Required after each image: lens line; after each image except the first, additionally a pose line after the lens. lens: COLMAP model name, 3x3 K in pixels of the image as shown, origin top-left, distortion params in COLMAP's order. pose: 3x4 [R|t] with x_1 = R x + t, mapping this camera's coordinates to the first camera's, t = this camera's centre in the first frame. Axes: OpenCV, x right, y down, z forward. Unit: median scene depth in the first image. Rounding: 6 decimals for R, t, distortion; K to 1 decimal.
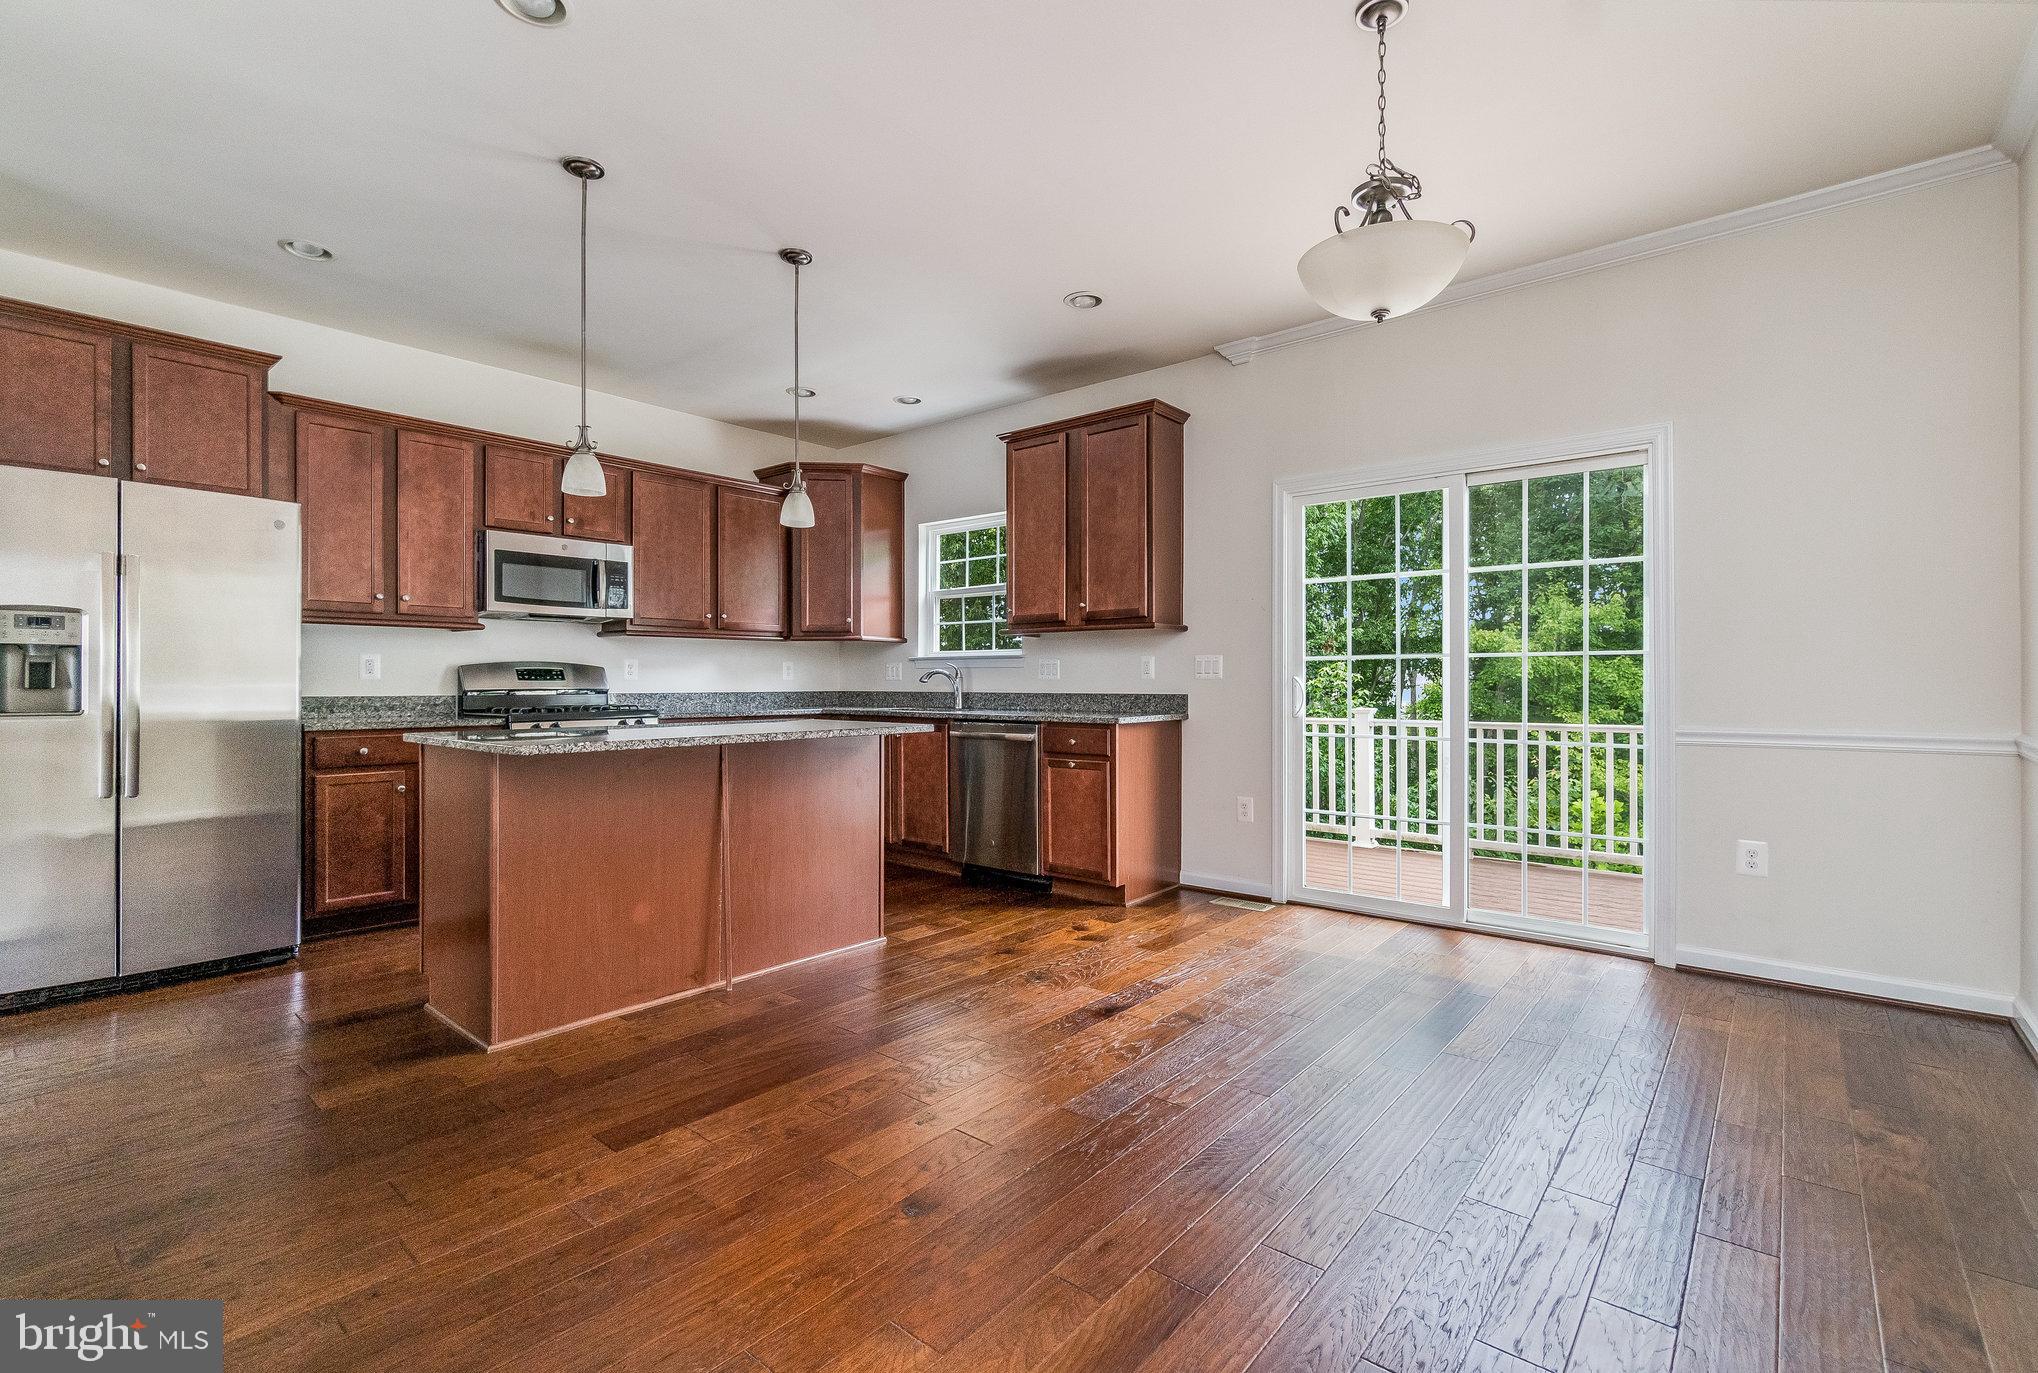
lens RADIAL K [[915.0, 0, 999.9], [0, 915.0, 684.2], [0, 0, 1]] dist [-0.012364, 0.000121]
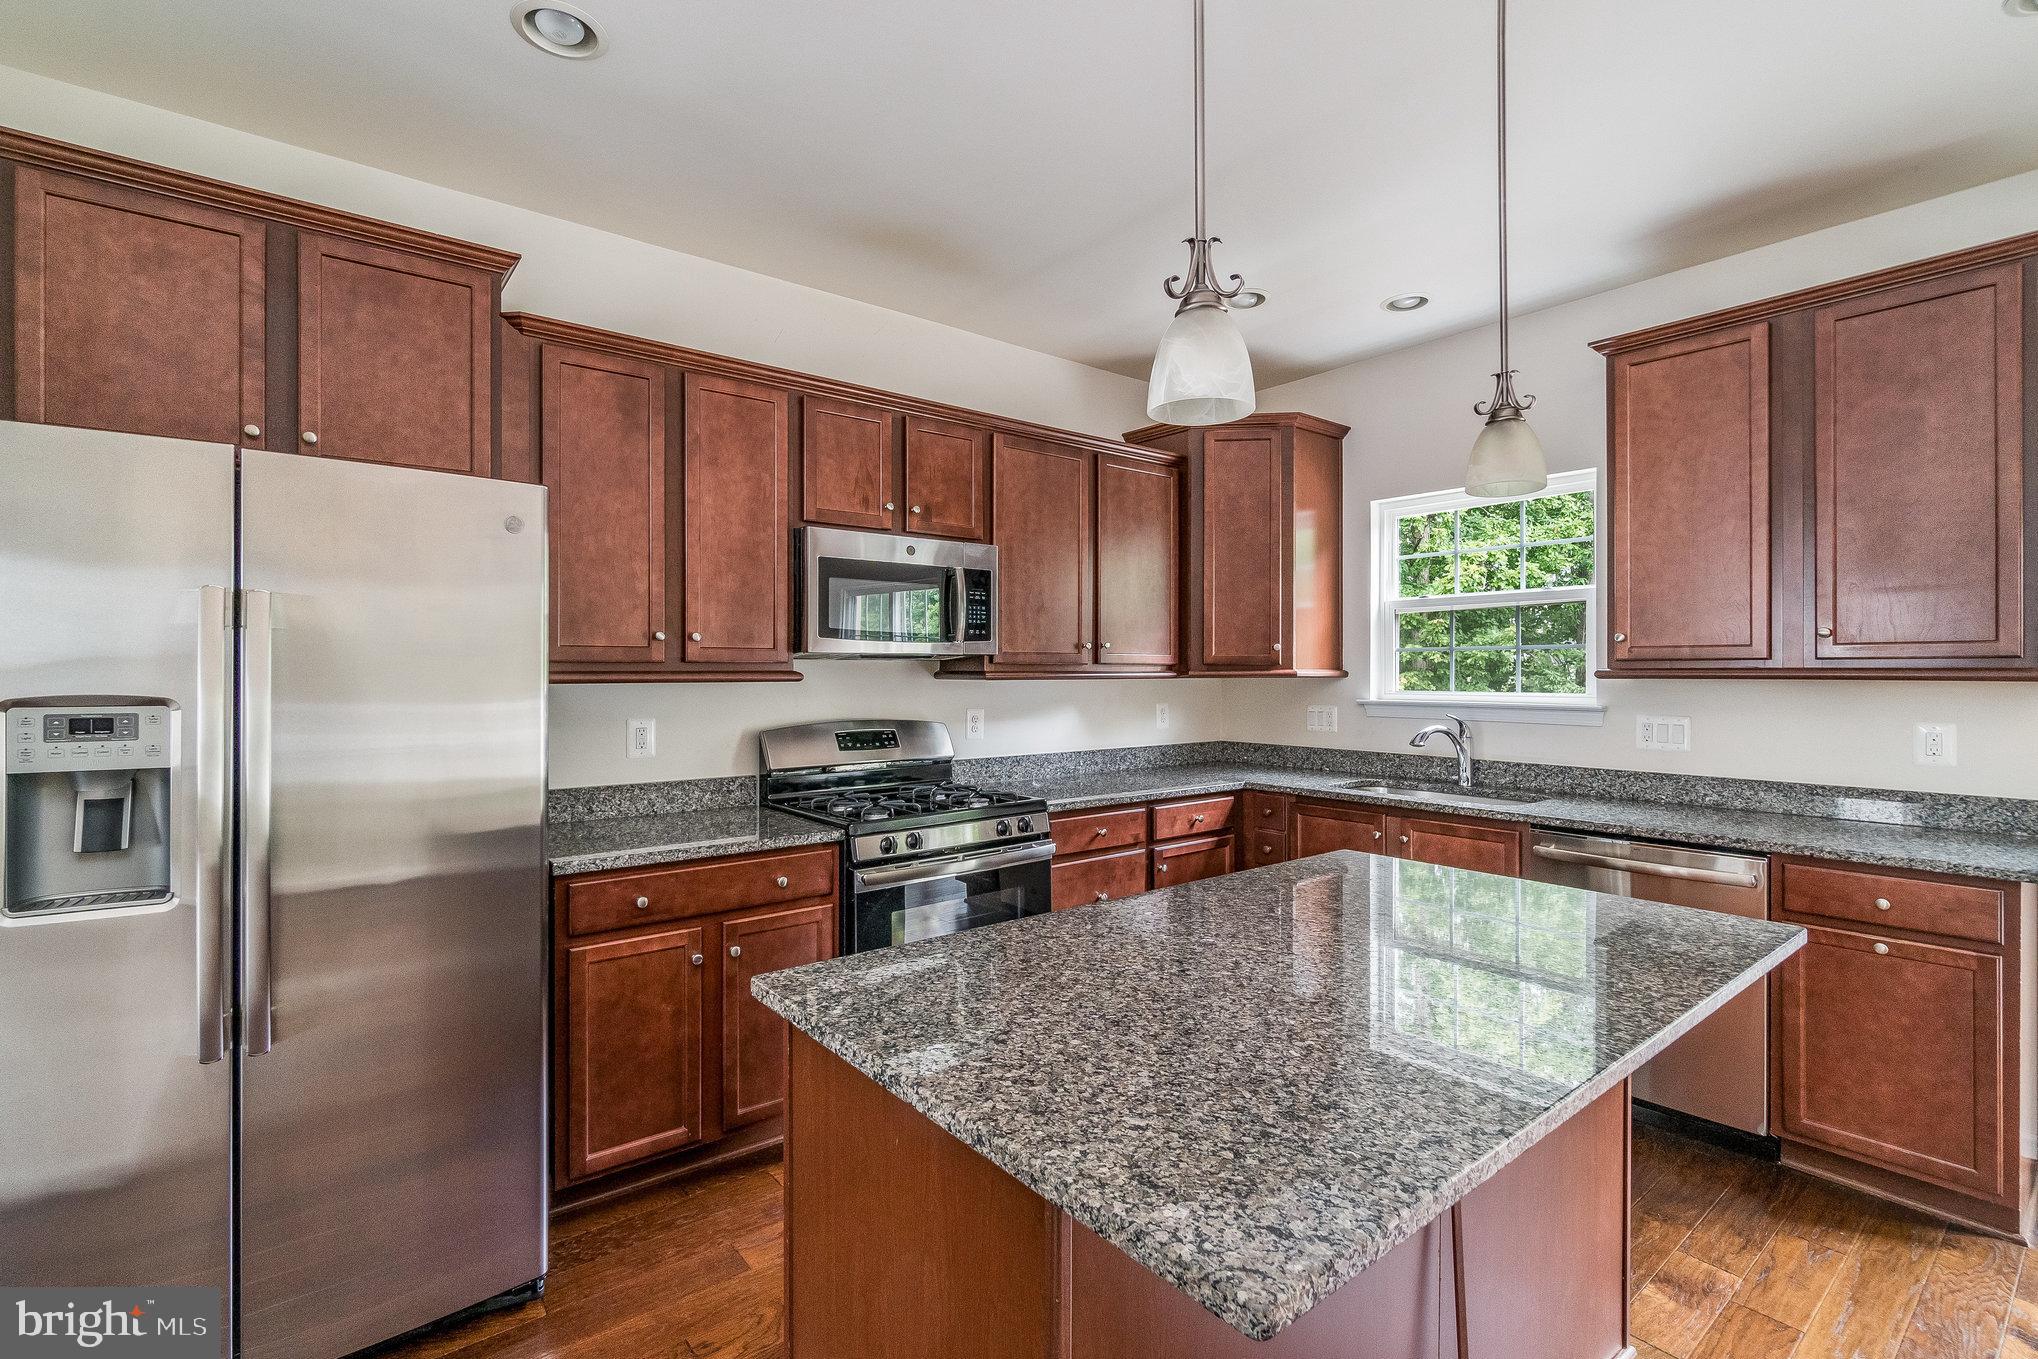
lens RADIAL K [[919.2, 0, 1004.2], [0, 919.2, 668.3], [0, 0, 1]] dist [-0.001066, -0.000188]
pose [[0.981768, -0.001169, -0.190077, -0.304652], [0.000208, 0.999987, -0.005079, -0.066303], [0.190081, 0.004946, 0.981756, 0.391376]]
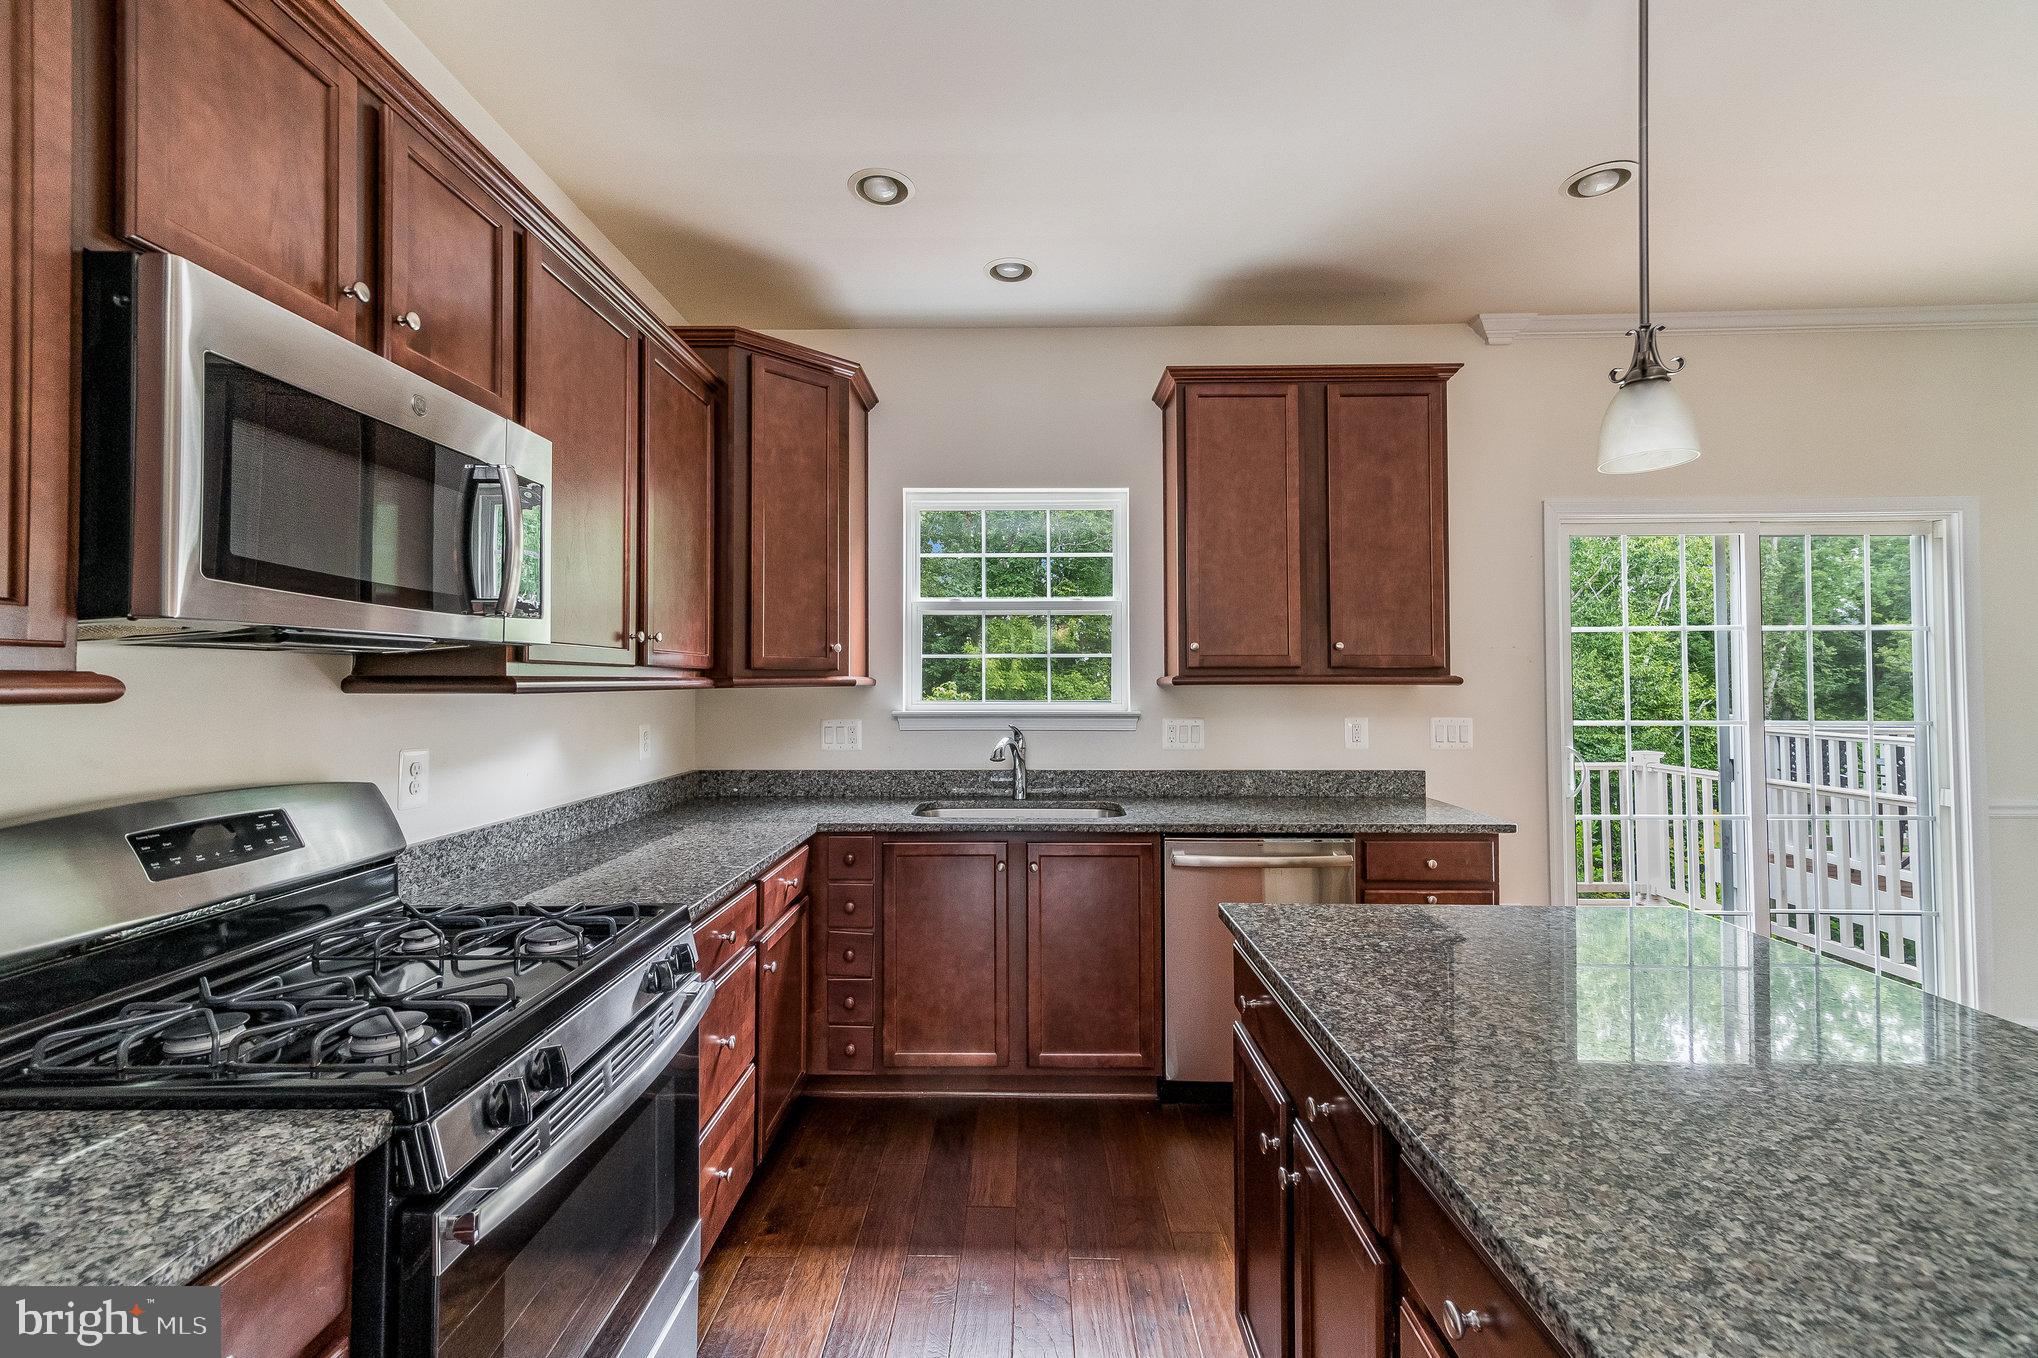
lens RADIAL K [[882.4, 0, 1013.5], [0, 882.4, 661.8], [0, 0, 1]] dist [0.001606, 0.000156]
pose [[0.766948, 0.012639, 0.641584, -0.544046], [0.002634, 0.999736, -0.022844, -0.064877], [-0.641703, 0.019210, 0.766712, 0.703550]]
